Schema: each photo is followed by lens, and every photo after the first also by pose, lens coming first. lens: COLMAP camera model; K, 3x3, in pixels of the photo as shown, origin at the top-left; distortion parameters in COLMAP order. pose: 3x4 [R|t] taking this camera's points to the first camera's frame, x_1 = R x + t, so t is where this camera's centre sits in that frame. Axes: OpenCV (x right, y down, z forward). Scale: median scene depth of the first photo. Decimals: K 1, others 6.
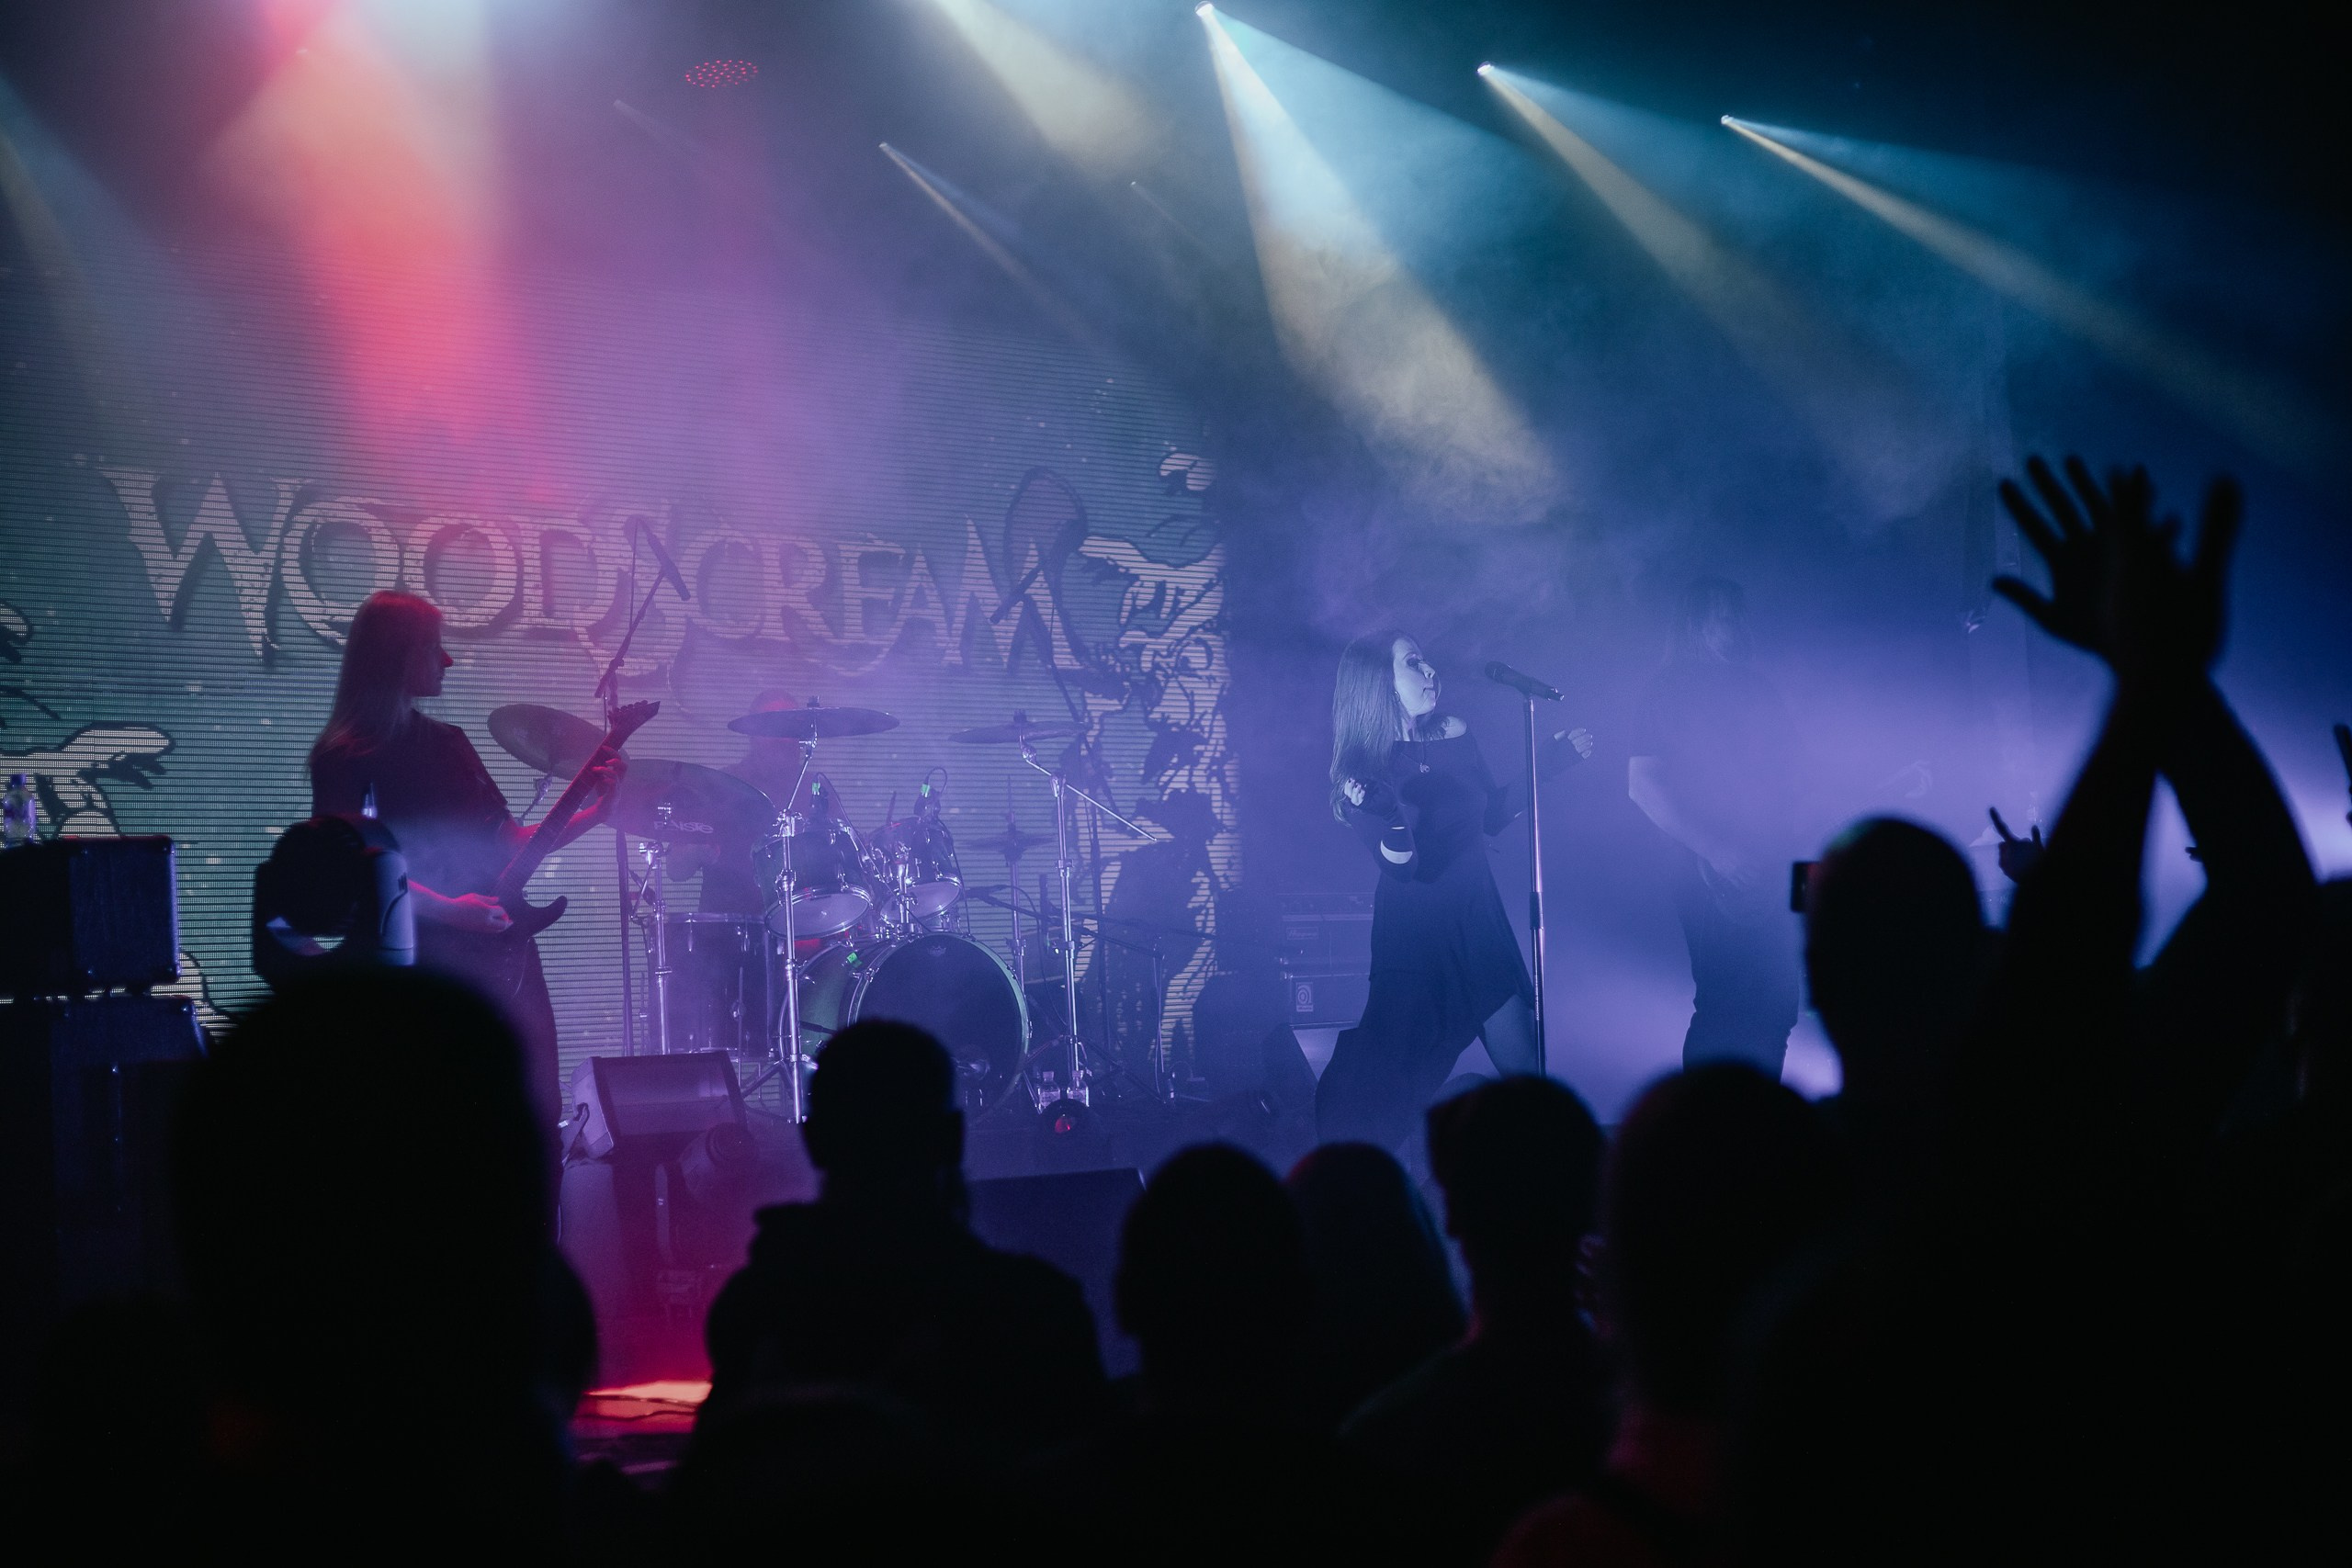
lens RADIAL K [[3639.1, 0, 1176.0], [0, 3639.1, 784.0], [0, 0, 1]] dist [-0.000320, -0.019500]
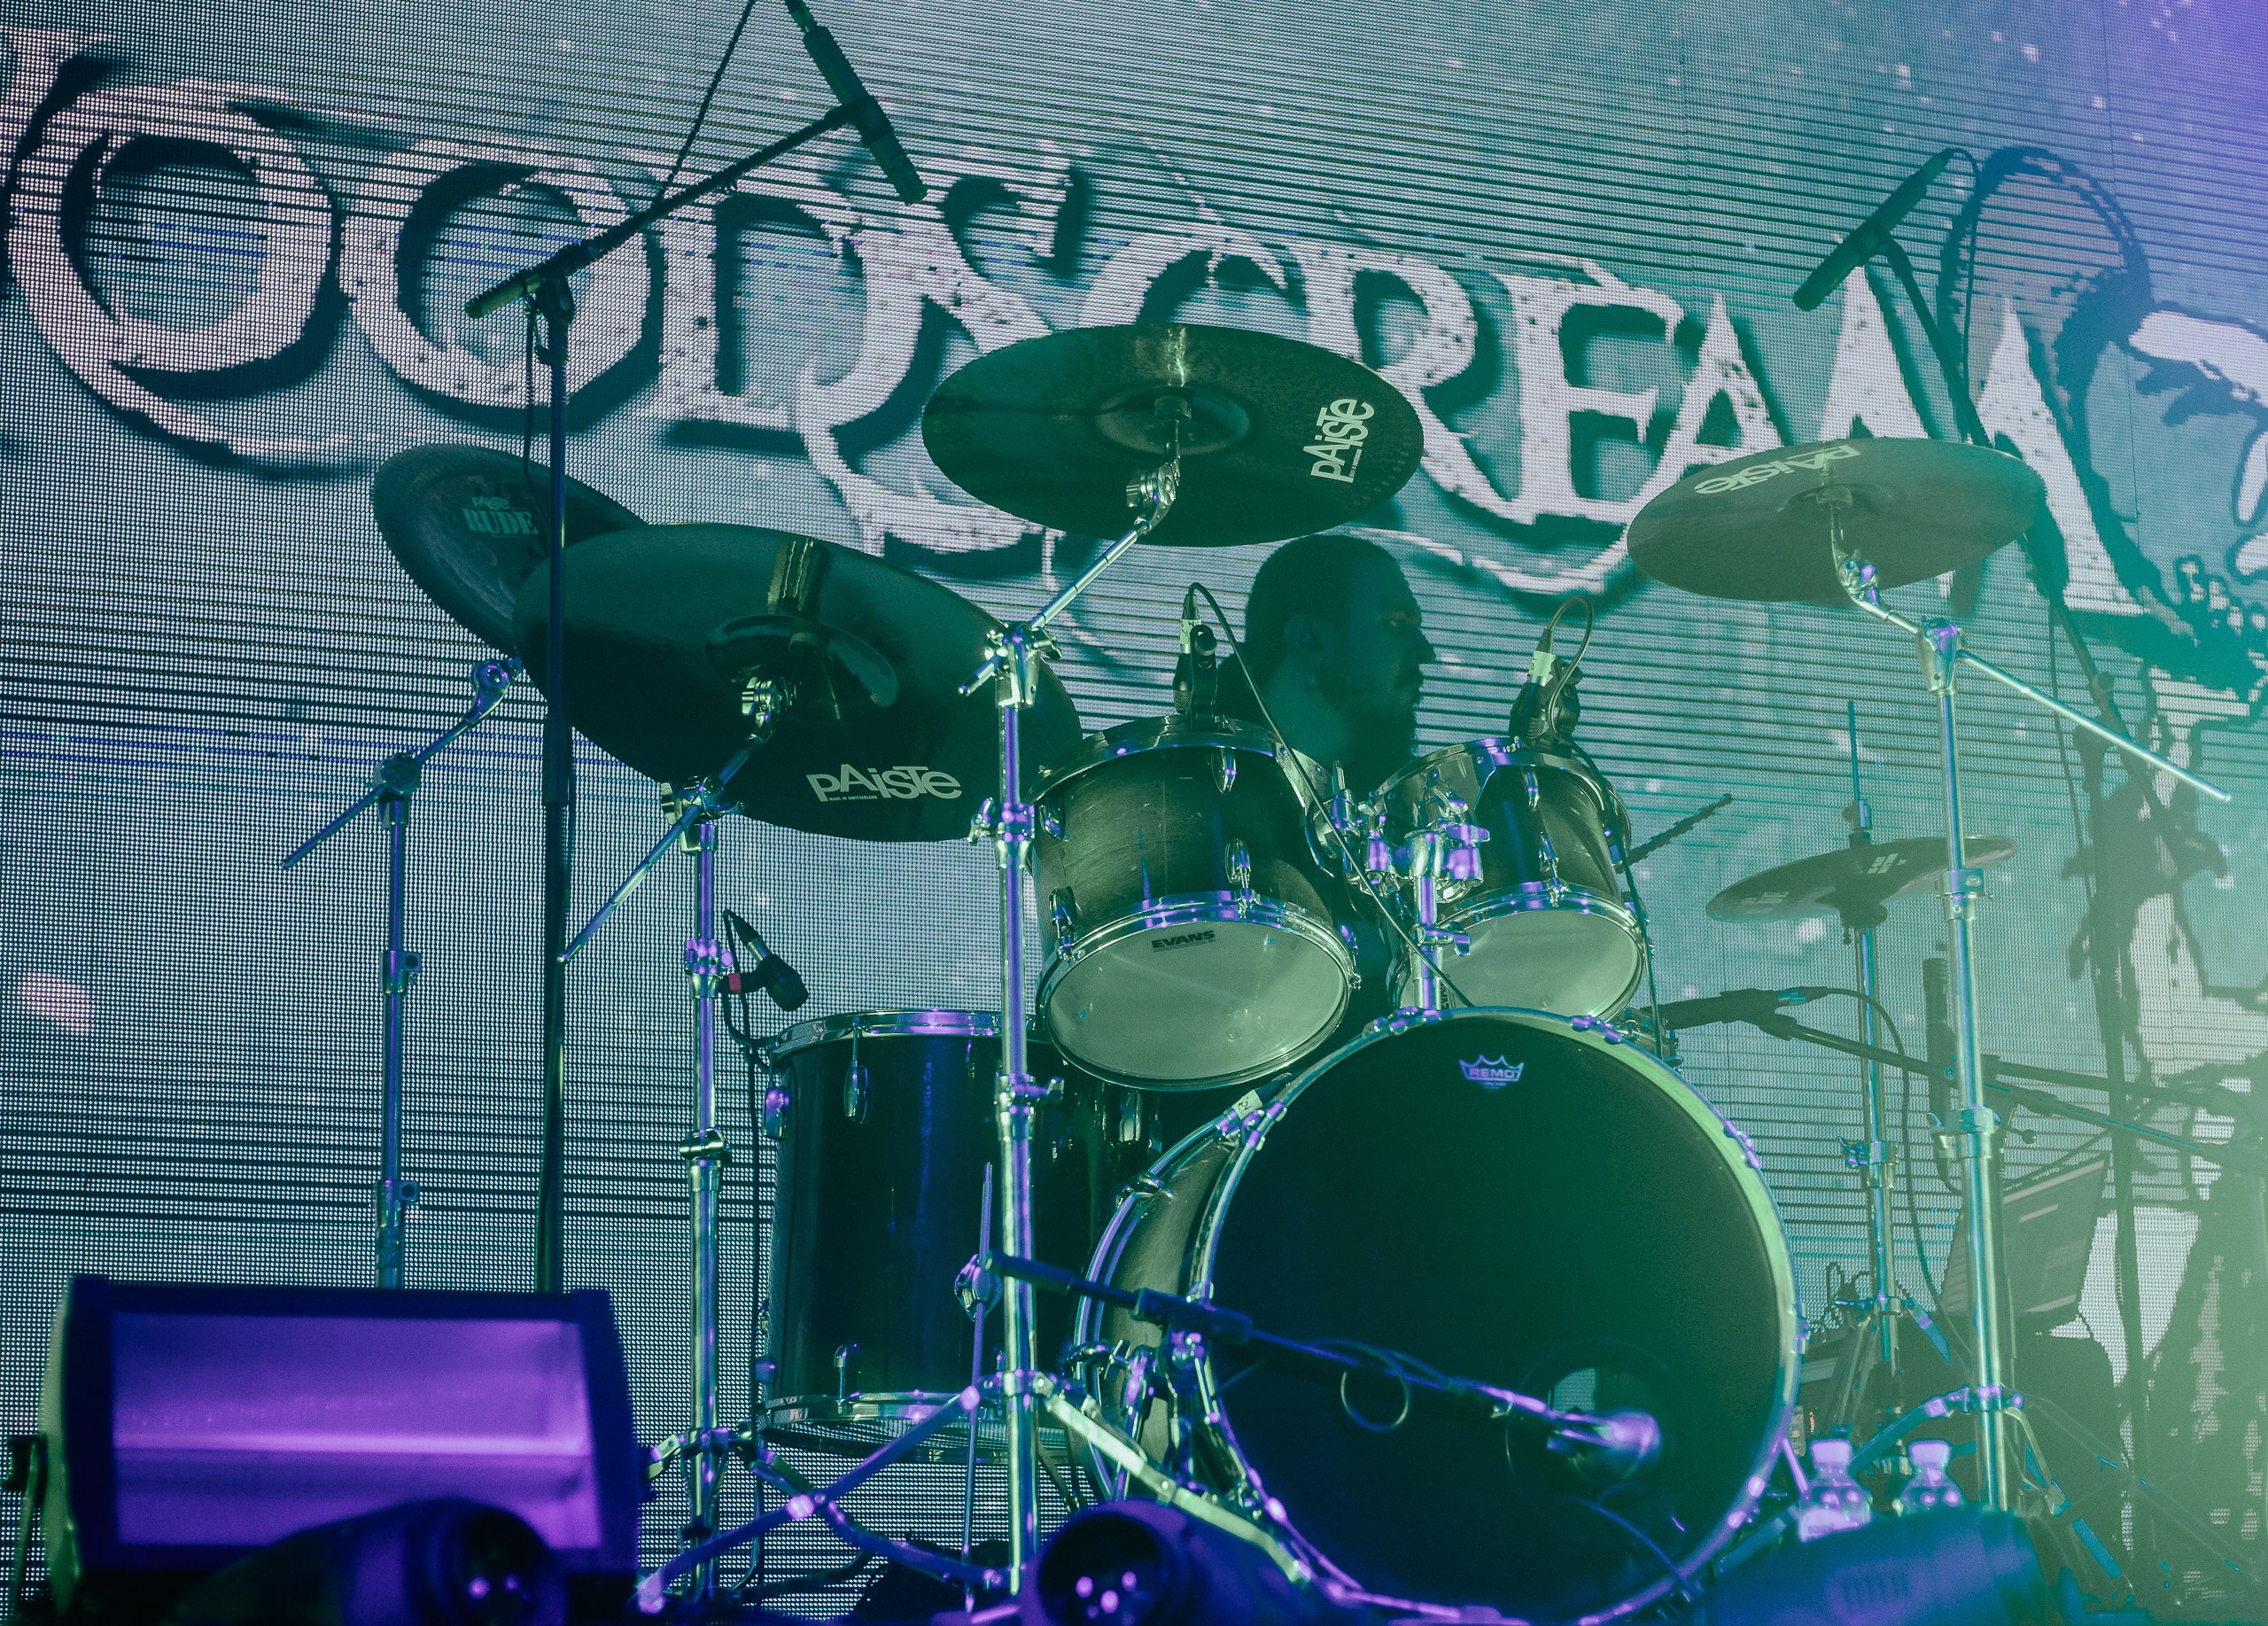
lens RADIAL K [[4660.3, 0, 1134.0], [0, 4660.3, 813.0], [0, 0, 1]] dist [-0.127410, -0.031415]
pose [[0.952040, -0.038062, -0.303598, 0.025213], [-0.003669, 0.990741, -0.135715, 0.065889], [0.305953, 0.130320, 0.943085, 0.491628]]
